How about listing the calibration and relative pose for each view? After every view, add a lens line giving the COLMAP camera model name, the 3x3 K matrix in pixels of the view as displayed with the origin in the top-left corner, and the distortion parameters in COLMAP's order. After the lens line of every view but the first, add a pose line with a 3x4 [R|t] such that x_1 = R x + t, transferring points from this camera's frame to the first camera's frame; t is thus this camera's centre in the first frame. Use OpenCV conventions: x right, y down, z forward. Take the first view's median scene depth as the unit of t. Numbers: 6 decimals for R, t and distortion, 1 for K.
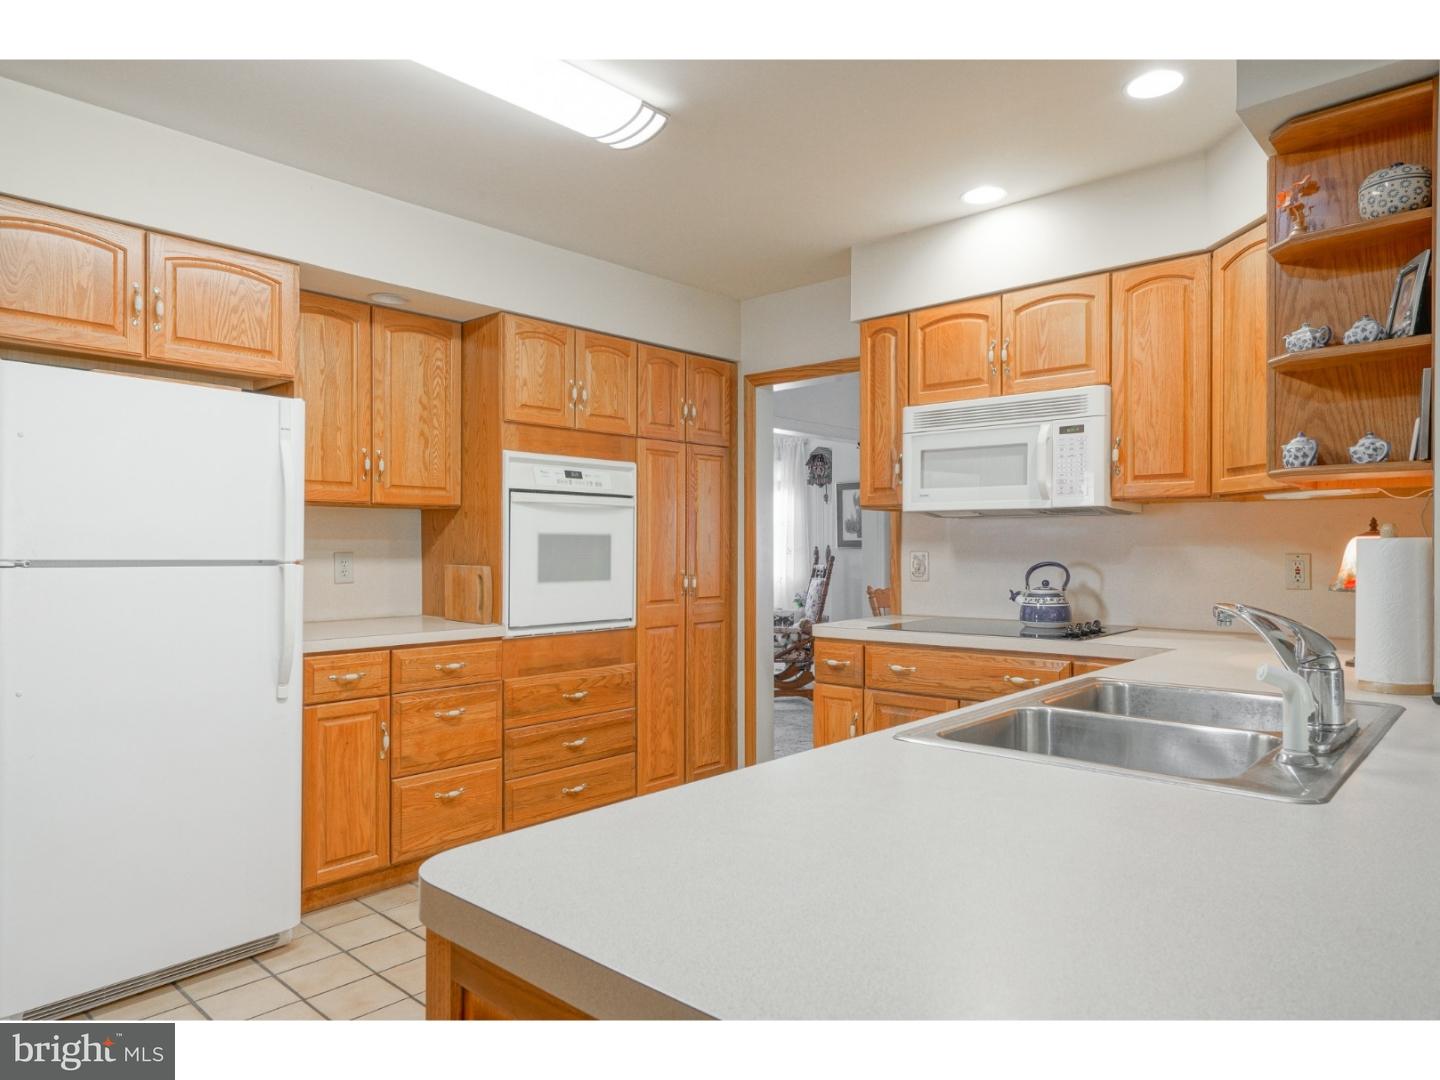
lens RADIAL K [[897.1, 0, 719.7], [0, 897.1, 543.9], [0, 0, 1]] dist [0.003321, -0.001448]
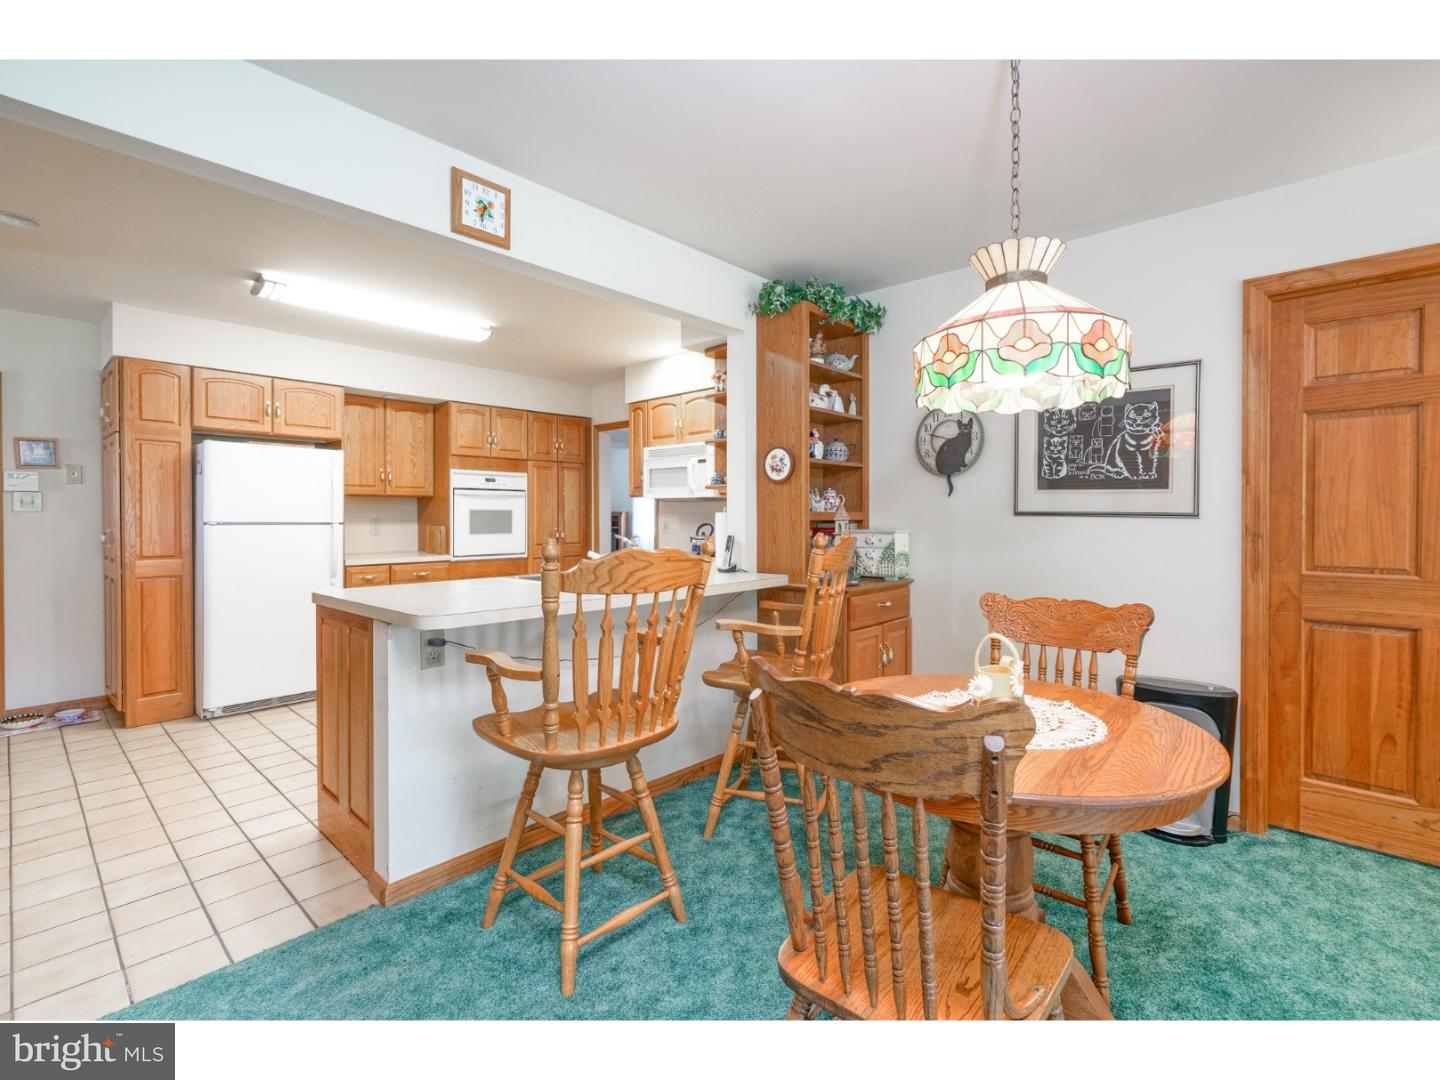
lens RADIAL K [[653.4, 0, 701.1], [0, 653.4, 515.7], [0, 0, 1]] dist [-0.004585, 0.001776]
pose [[0.999795, -0.001416, -0.020216, 0.358126], [0.001468, 0.999996, 0.002544, -0.001390], [0.020212, -0.002573, 0.999792, -0.471186]]
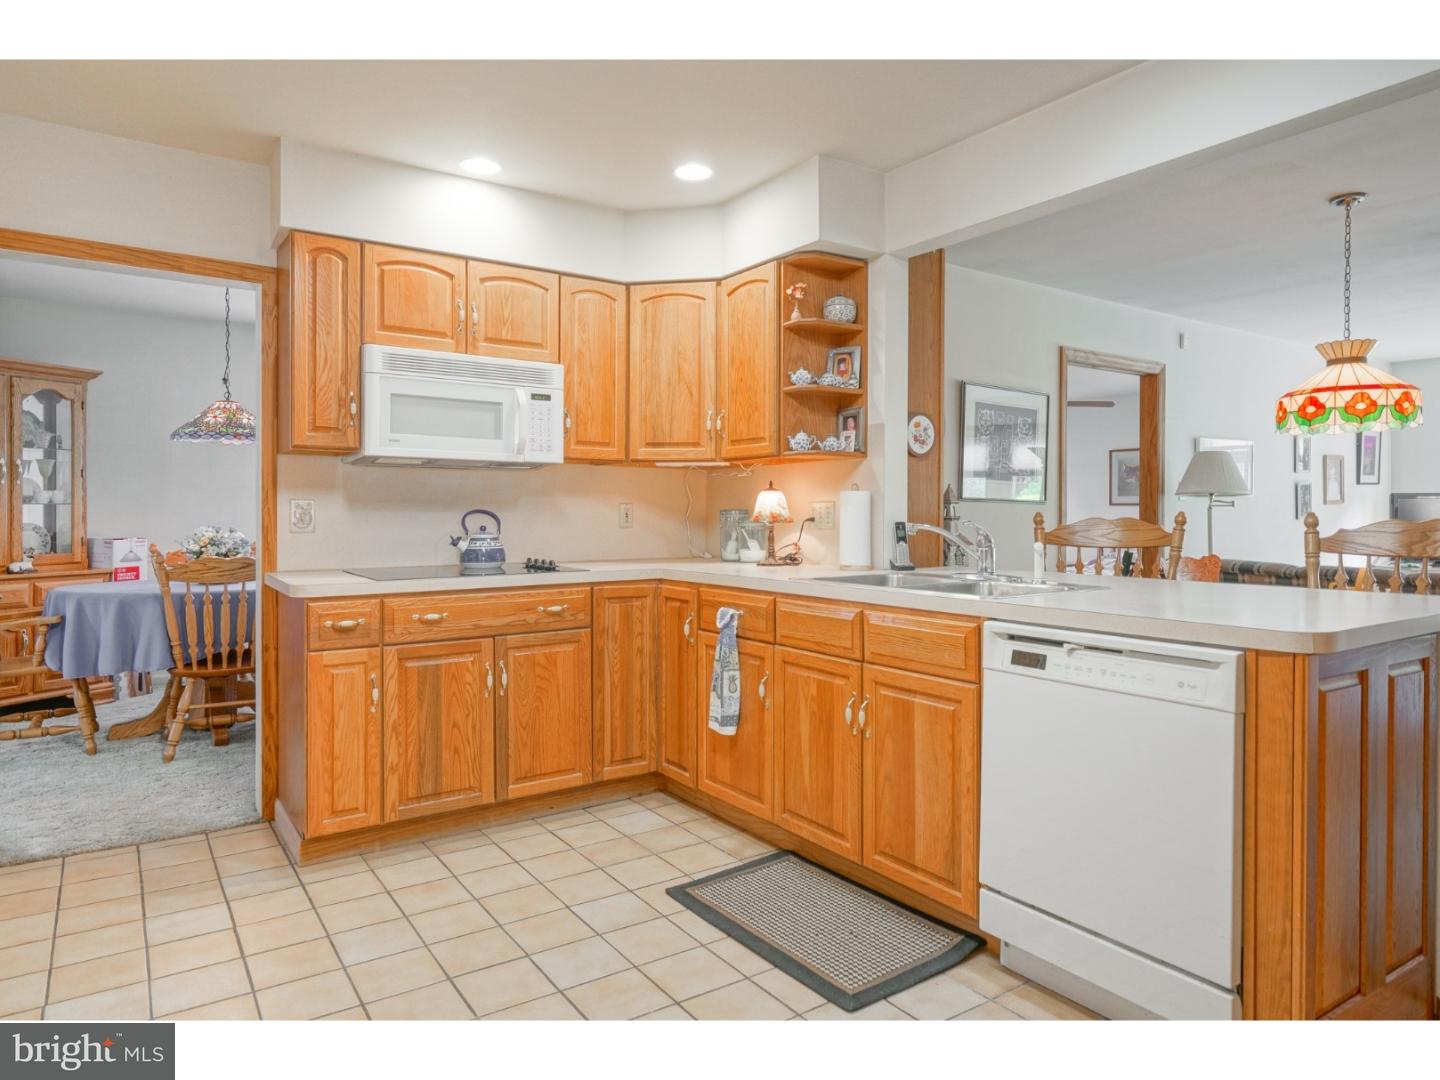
lens RADIAL K [[897.1, 0, 722.6], [0, 897.1, 514.2], [0, 0, 1]] dist [0.003321, -0.001448]
pose [[0.239343, -0.001464, 0.970934, -0.600763], [-0.006416, 0.999975, 0.003089, 0.019067], [-0.970914, -0.006969, 0.239327, 0.409092]]
